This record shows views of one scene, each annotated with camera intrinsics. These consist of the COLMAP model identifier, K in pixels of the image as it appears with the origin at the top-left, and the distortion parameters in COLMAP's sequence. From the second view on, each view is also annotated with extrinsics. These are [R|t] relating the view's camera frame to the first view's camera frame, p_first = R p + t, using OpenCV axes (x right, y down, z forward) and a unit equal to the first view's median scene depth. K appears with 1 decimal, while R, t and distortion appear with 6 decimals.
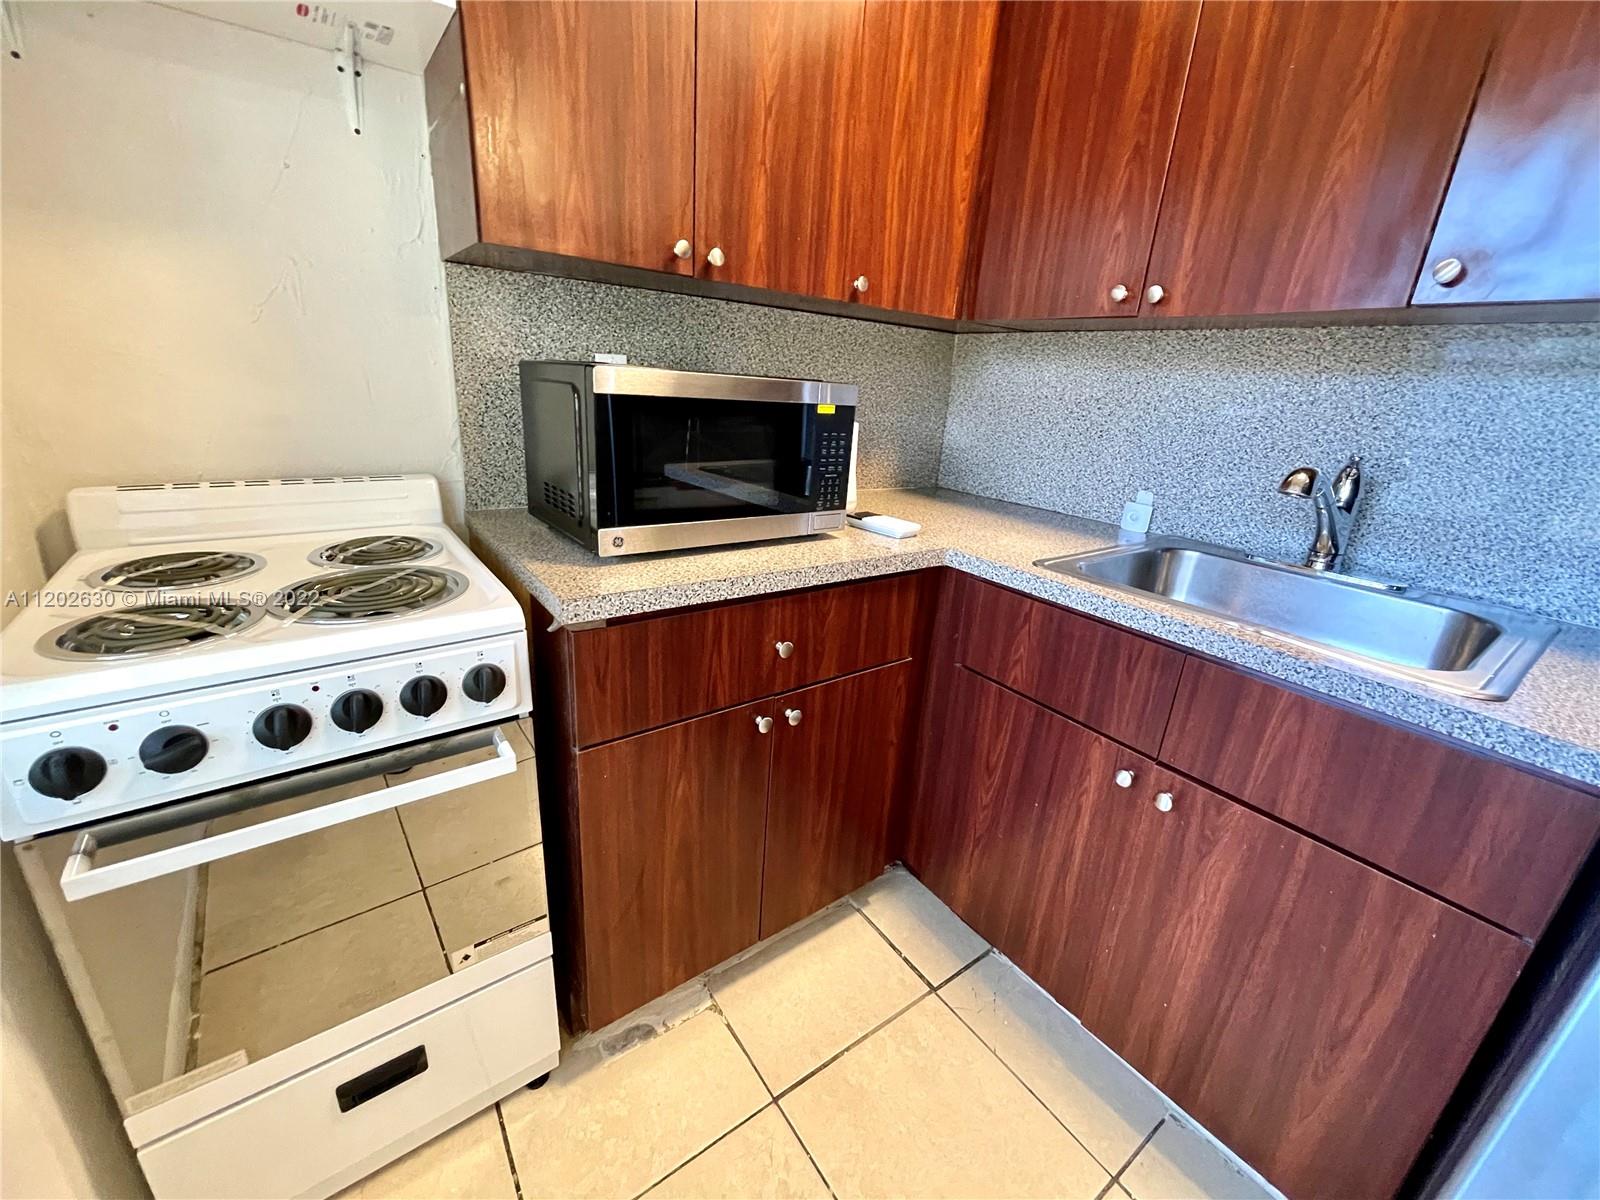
lens RADIAL K [[647.4, 0, 798.6], [0, 647.4, 600.5], [0, 0, 1]] dist [-0.001601, 0.000758]
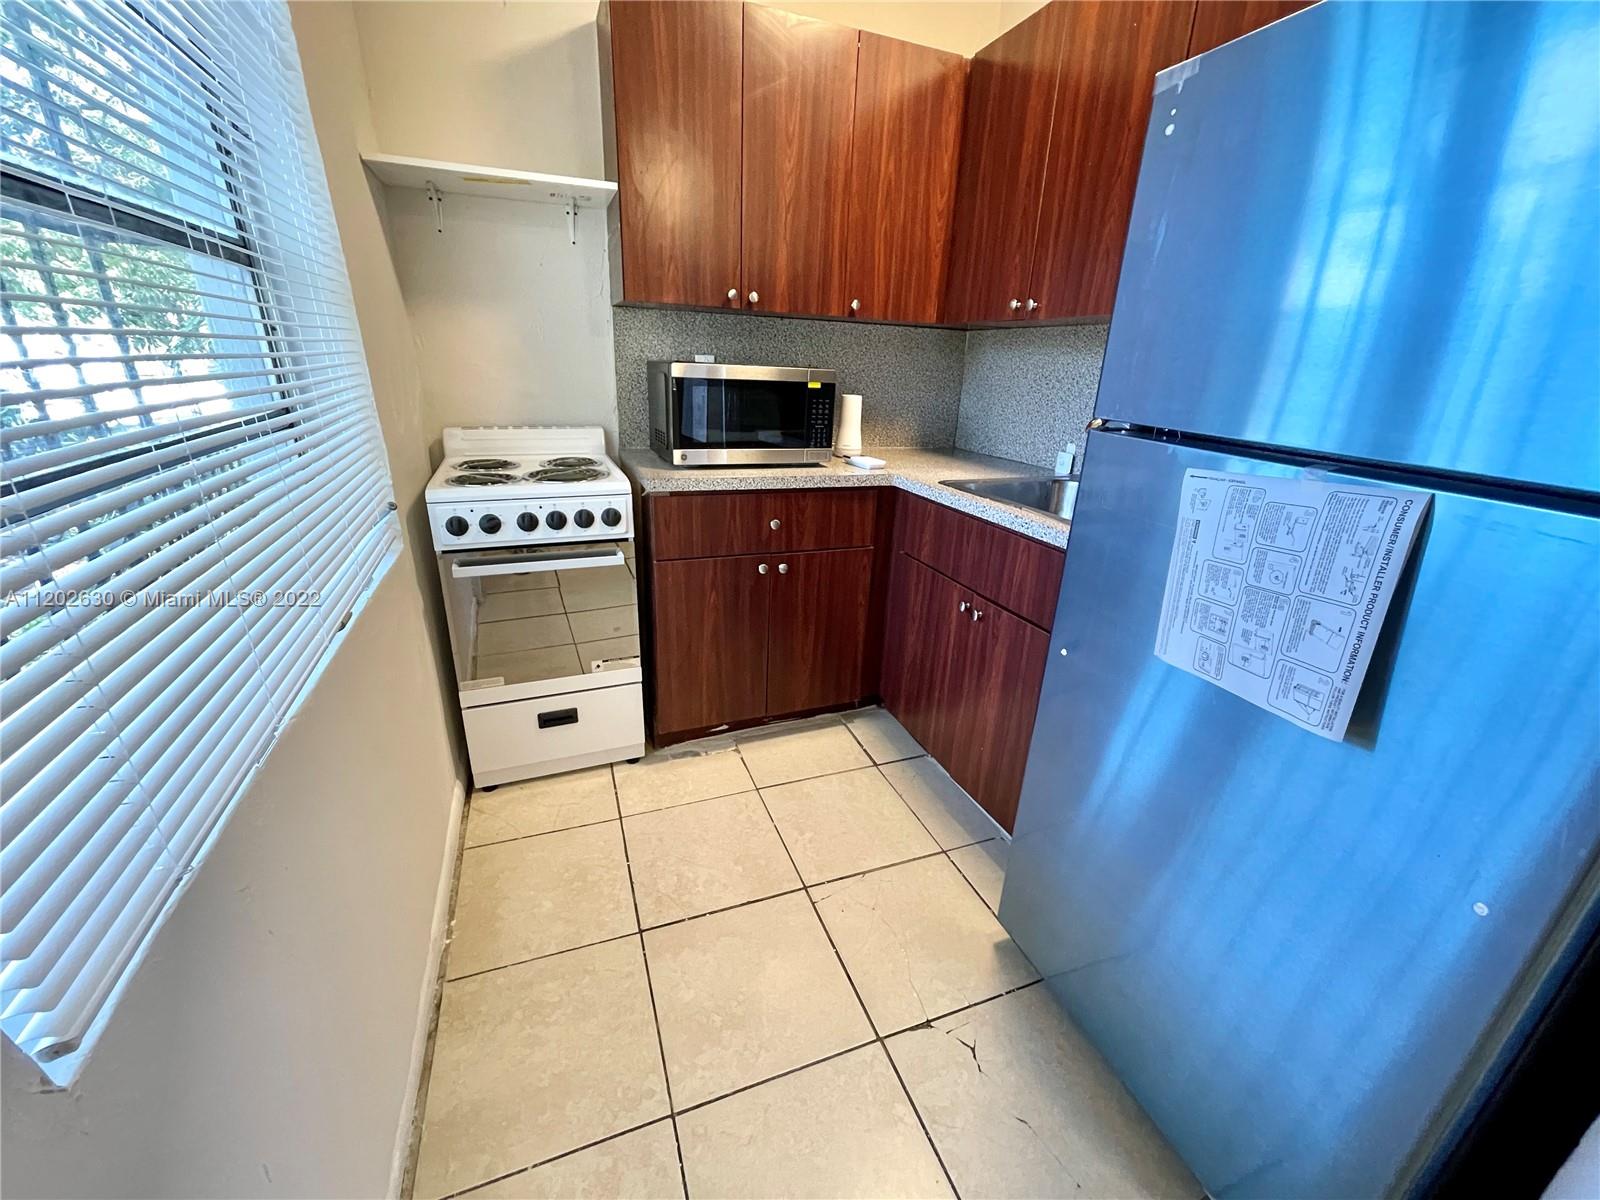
lens RADIAL K [[647.4, 0, 798.4], [0, 647.4, 599.8], [0, 0, 1]] dist [-0.001601, 0.000758]
pose [[0.967311, 0.064180, -0.245337, 0.444952], [-0.061739, 0.997937, 0.017634, 0.227133], [0.245962, -0.001911, 0.969278, -0.618807]]
